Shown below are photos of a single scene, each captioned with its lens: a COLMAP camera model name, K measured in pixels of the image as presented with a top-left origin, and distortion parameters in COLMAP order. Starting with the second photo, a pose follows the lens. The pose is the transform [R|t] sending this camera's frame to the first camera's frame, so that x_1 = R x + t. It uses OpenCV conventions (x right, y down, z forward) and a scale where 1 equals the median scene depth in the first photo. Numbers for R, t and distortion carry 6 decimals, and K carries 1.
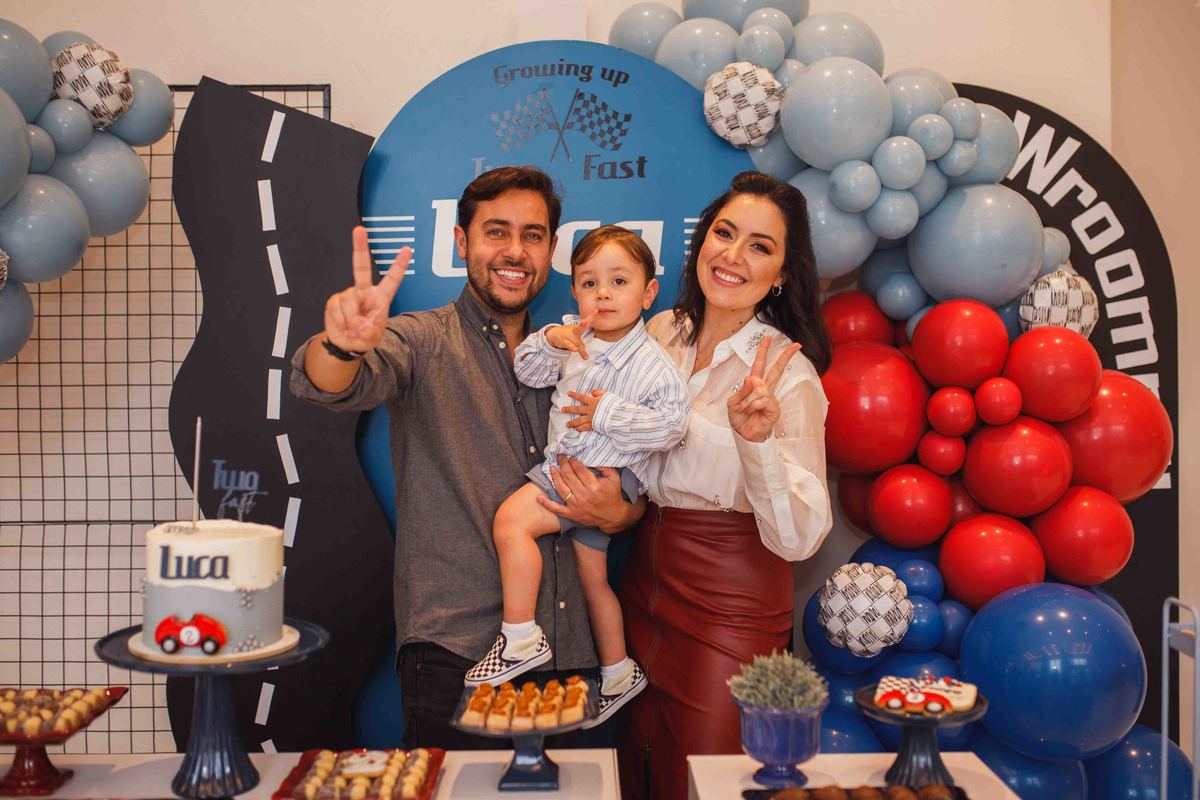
lens RADIAL K [[1207.0, 0, 583.5], [0, 1207.0, 376.4], [0, 0, 1]] dist [-0.064711, 0.088703]
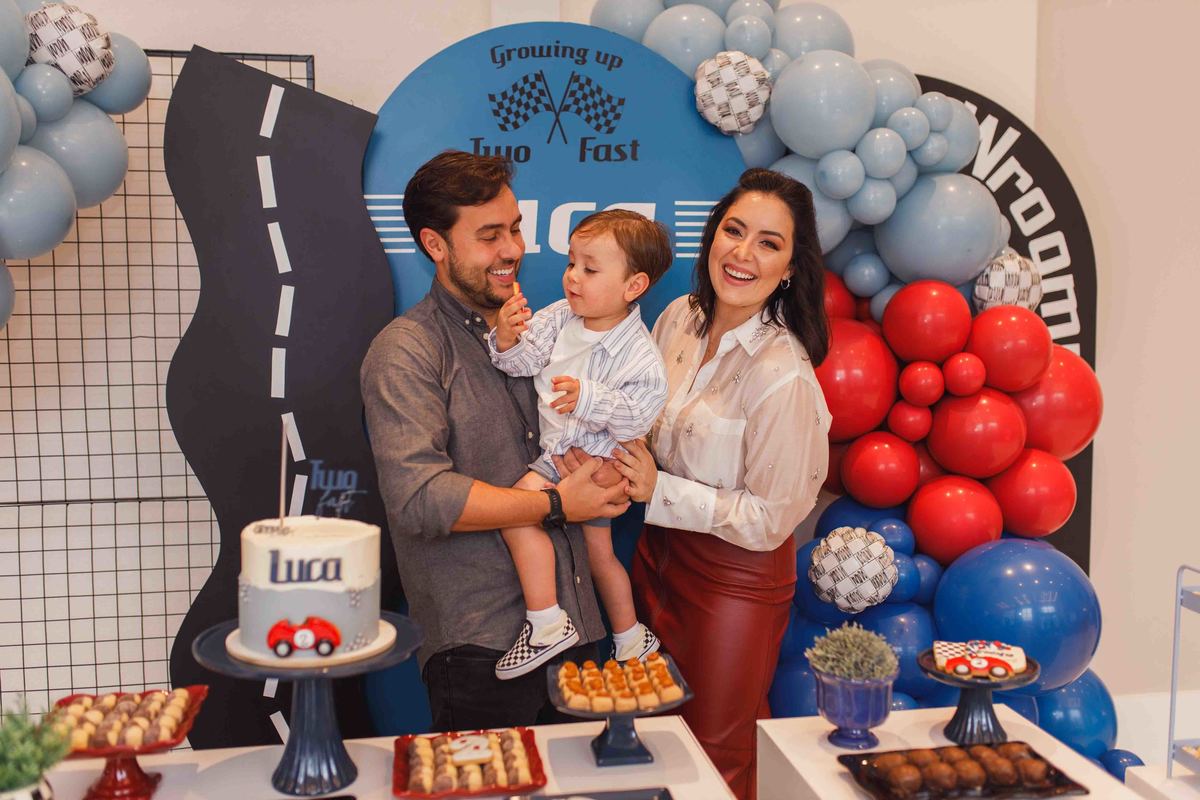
lens RADIAL K [[1133.2, 0, 600.0], [0, 1133.2, 400.0], [0, 0, 1]] dist [0.003717, -0.004511]
pose [[0.987379, -0.013300, 0.157819, -0.142909], [0.001714, 0.997307, 0.073325, -0.031751], [-0.158369, -0.072129, 0.984742, 0.026512]]
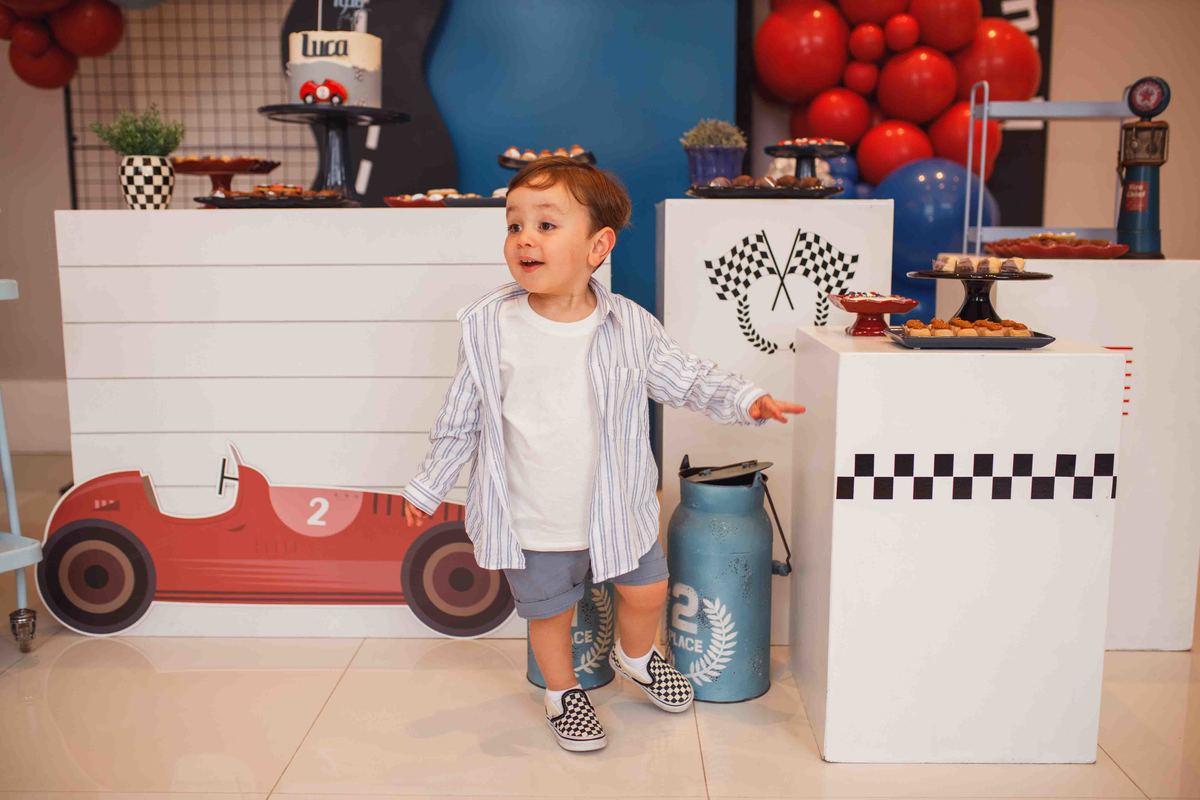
lens RADIAL K [[1144.3, 0, 600.0], [0, 1144.3, 400.0], [0, 0, 1]] dist [-0.061179, 0.083215]
pose [[0.999944, 0.009004, -0.005515, 0.018612], [-0.008167, 0.990601, 0.136540, 0.248288], [0.006693, -0.136487, 0.990619, -0.304791]]
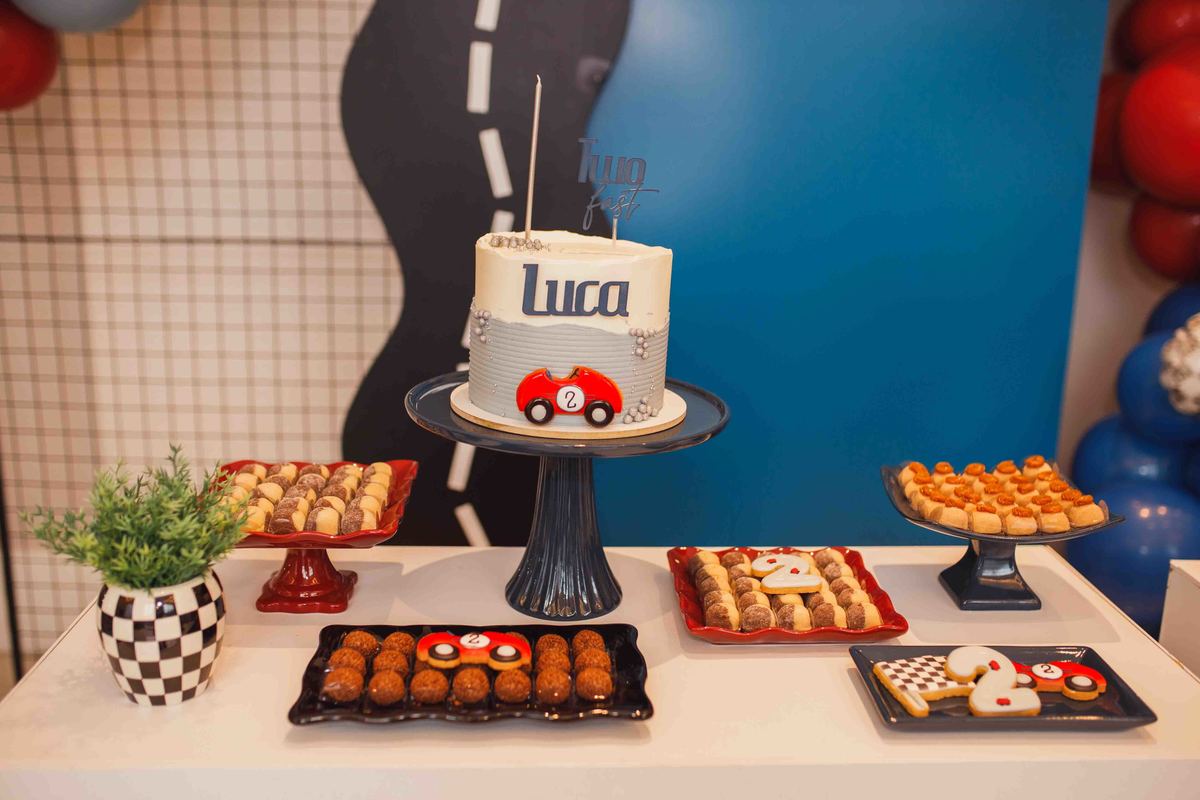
lens RADIAL K [[1181.8, 0, 600.0], [0, 1181.8, 400.0], [0, 0, 1]] dist [-0.050507, 0.010477]
pose [[0.998835, 0.019397, 0.044192, -0.210827], [-0.029155, 0.972225, 0.232225, 0.038471], [-0.038460, -0.233243, 0.971658, 0.217959]]
